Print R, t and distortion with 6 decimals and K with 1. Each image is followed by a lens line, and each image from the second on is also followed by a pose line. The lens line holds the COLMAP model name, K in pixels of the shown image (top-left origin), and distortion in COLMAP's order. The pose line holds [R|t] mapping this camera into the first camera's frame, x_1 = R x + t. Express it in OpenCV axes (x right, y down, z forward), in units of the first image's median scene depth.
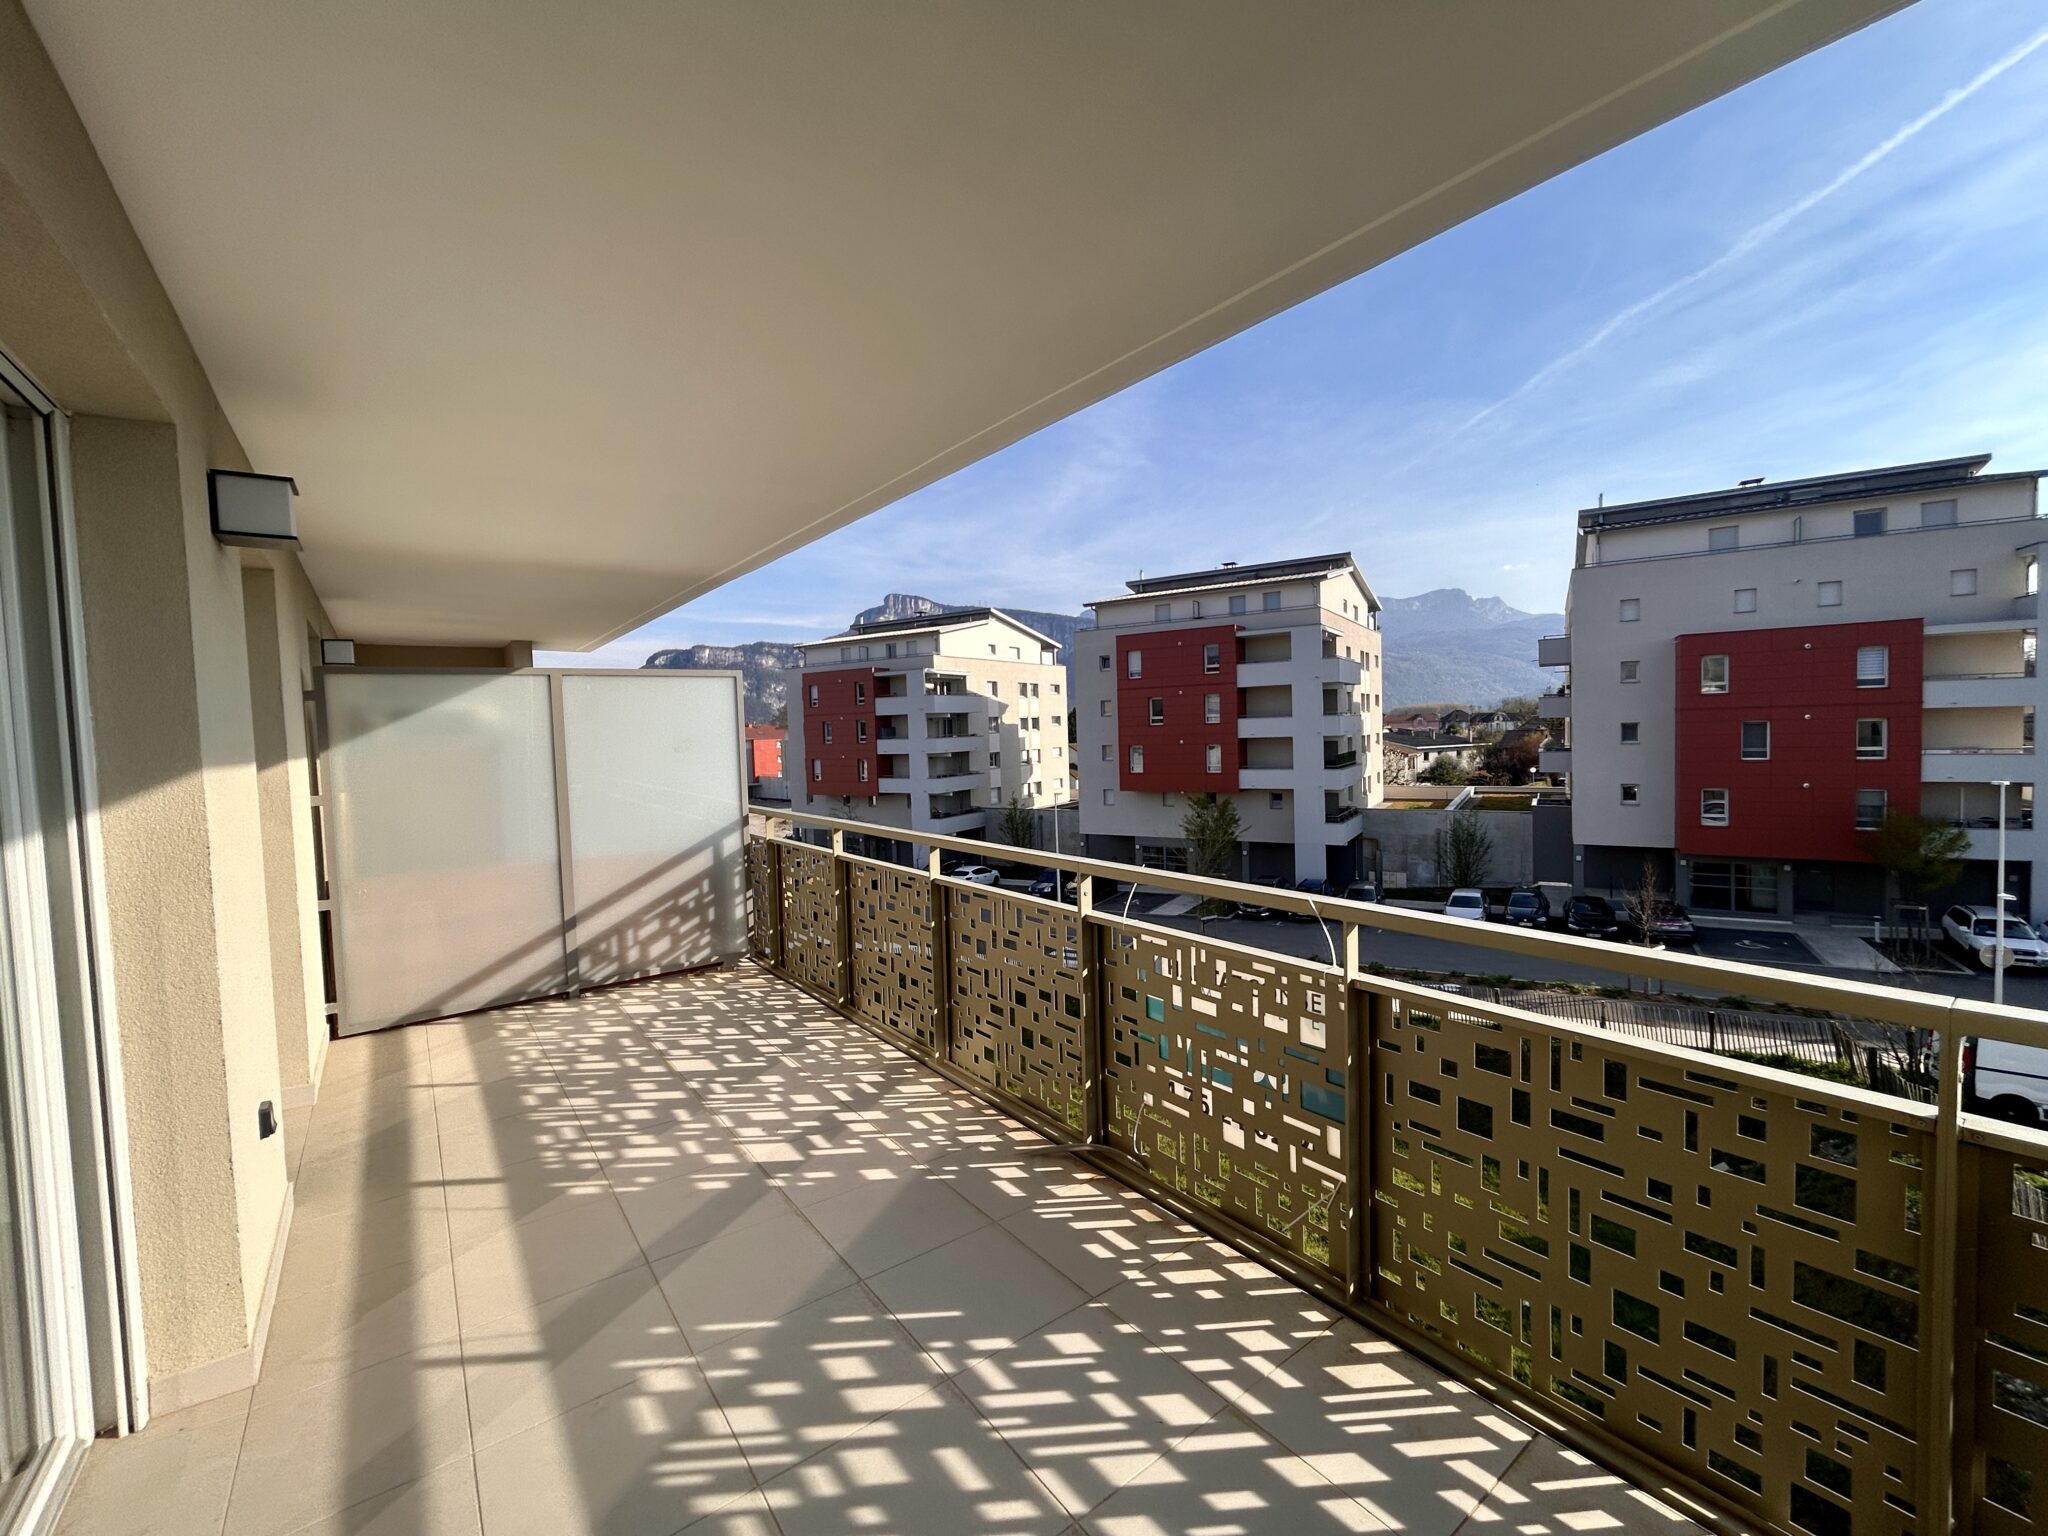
lens RADIAL K [[841.3, 0, 1010.2], [0, 841.3, 773.9], [0, 0, 1]] dist [0.012995, 0.000258]
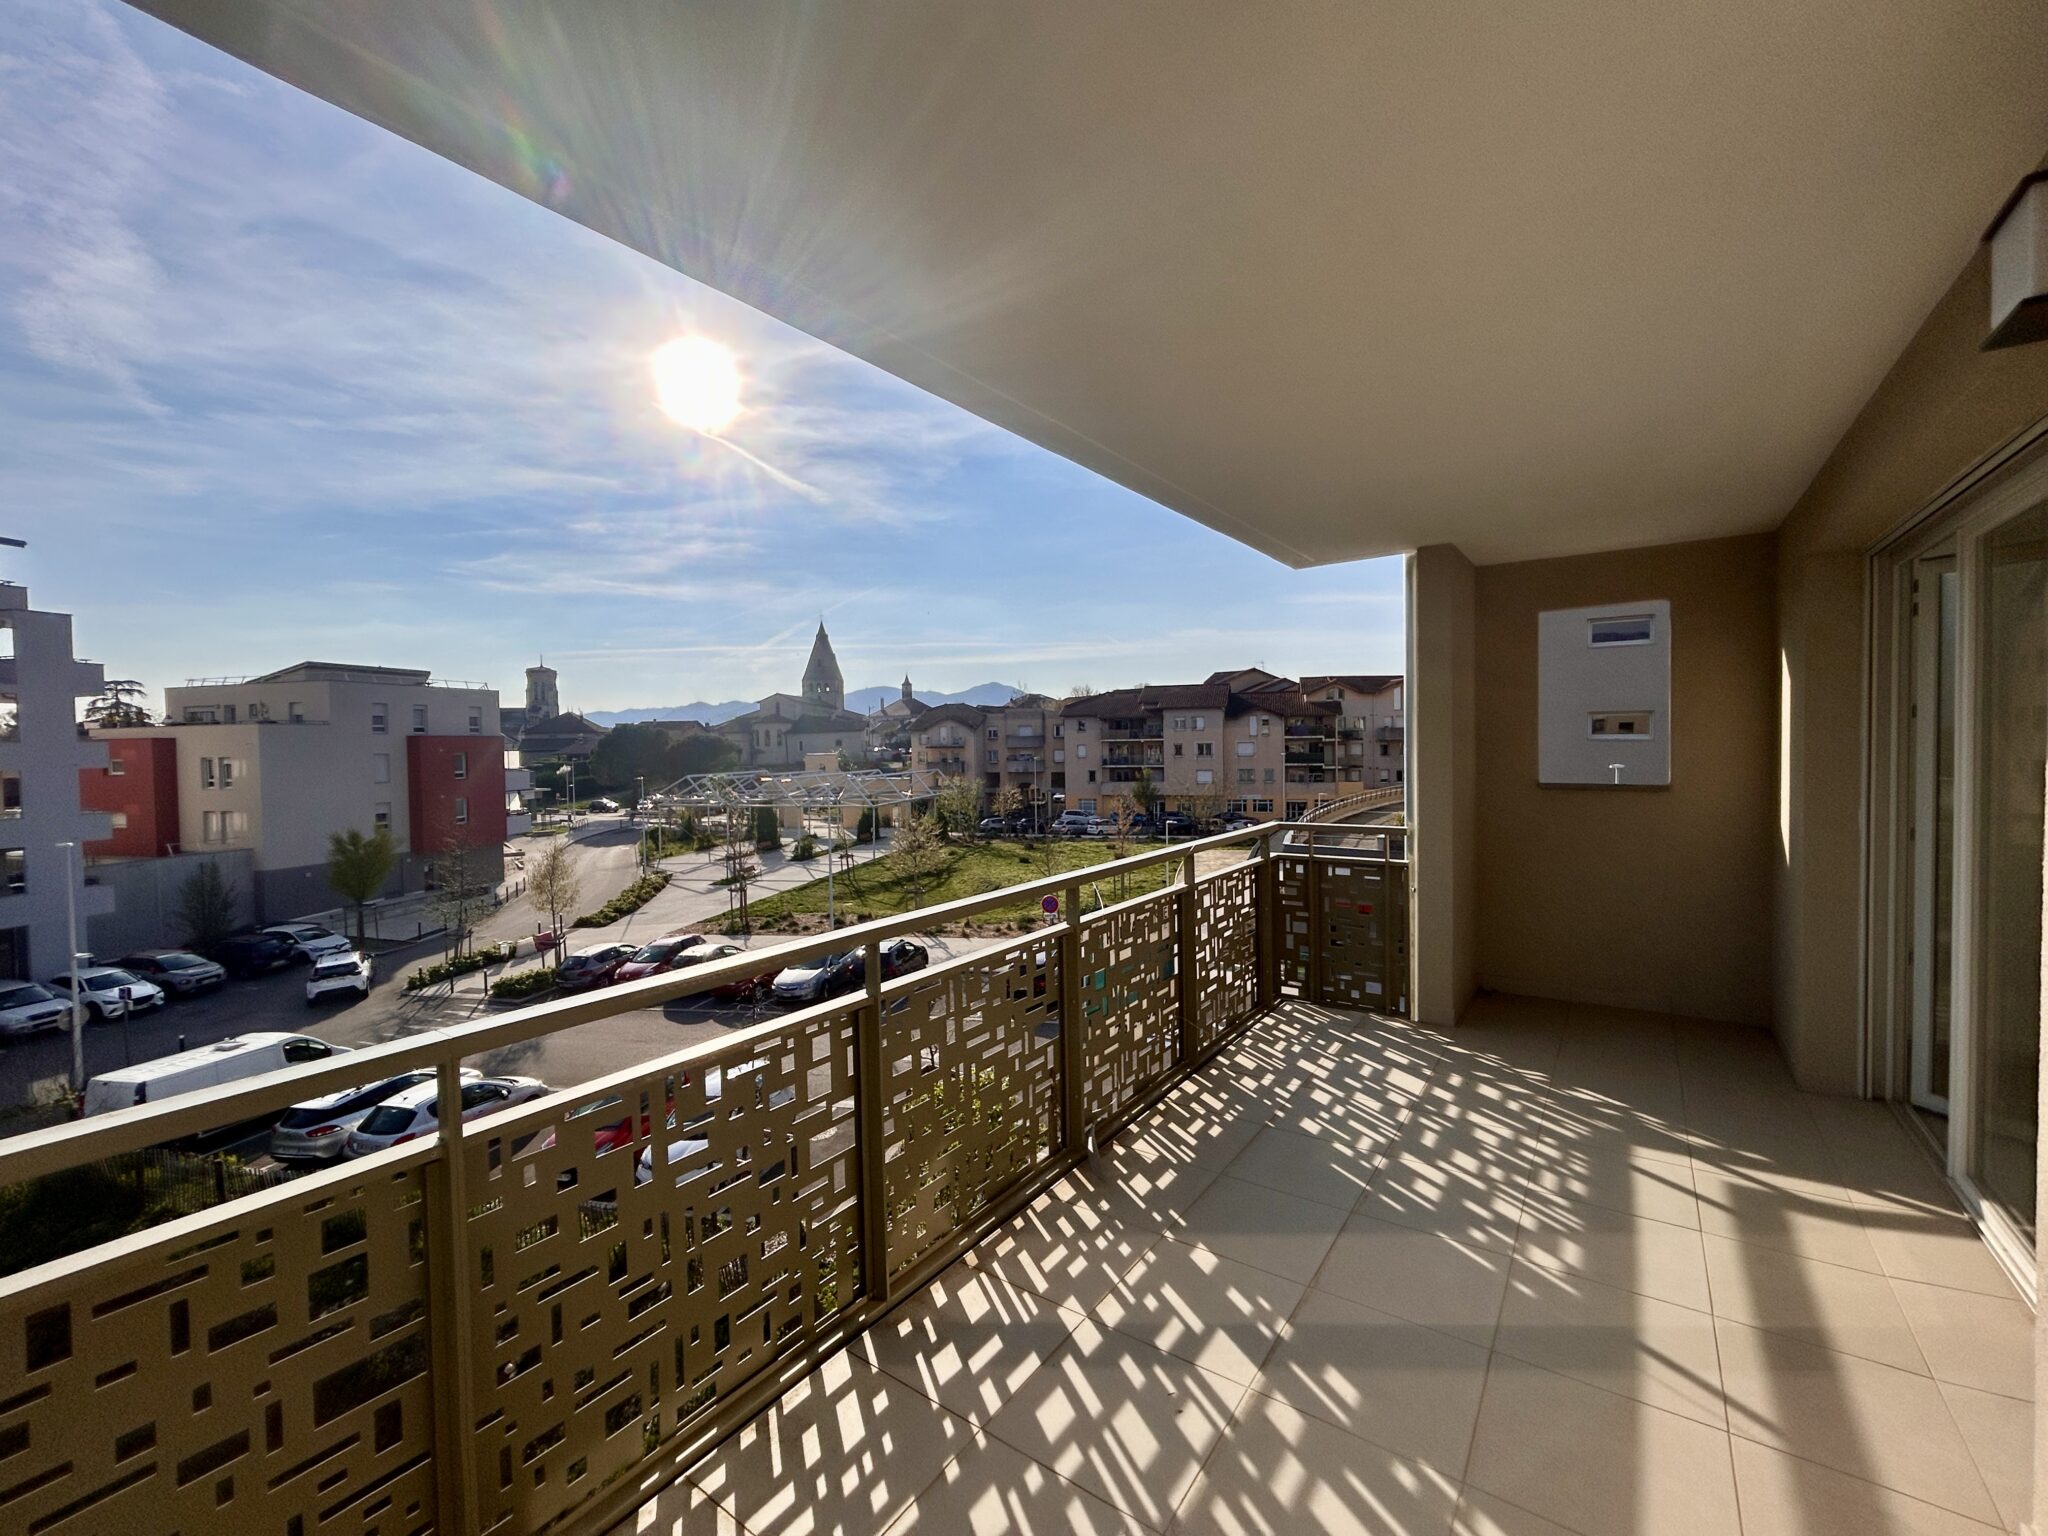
lens RADIAL K [[841.3, 0, 1034.3], [0, 841.3, 760.3], [0, 0, 1]] dist [0.012995, 0.000258]
pose [[-0.318393, 0.021617, 0.947712, -1.012178], [0.072219, 0.997388, 0.001512, -0.050974], [-0.945204, 0.068924, -0.319122, 1.526890]]
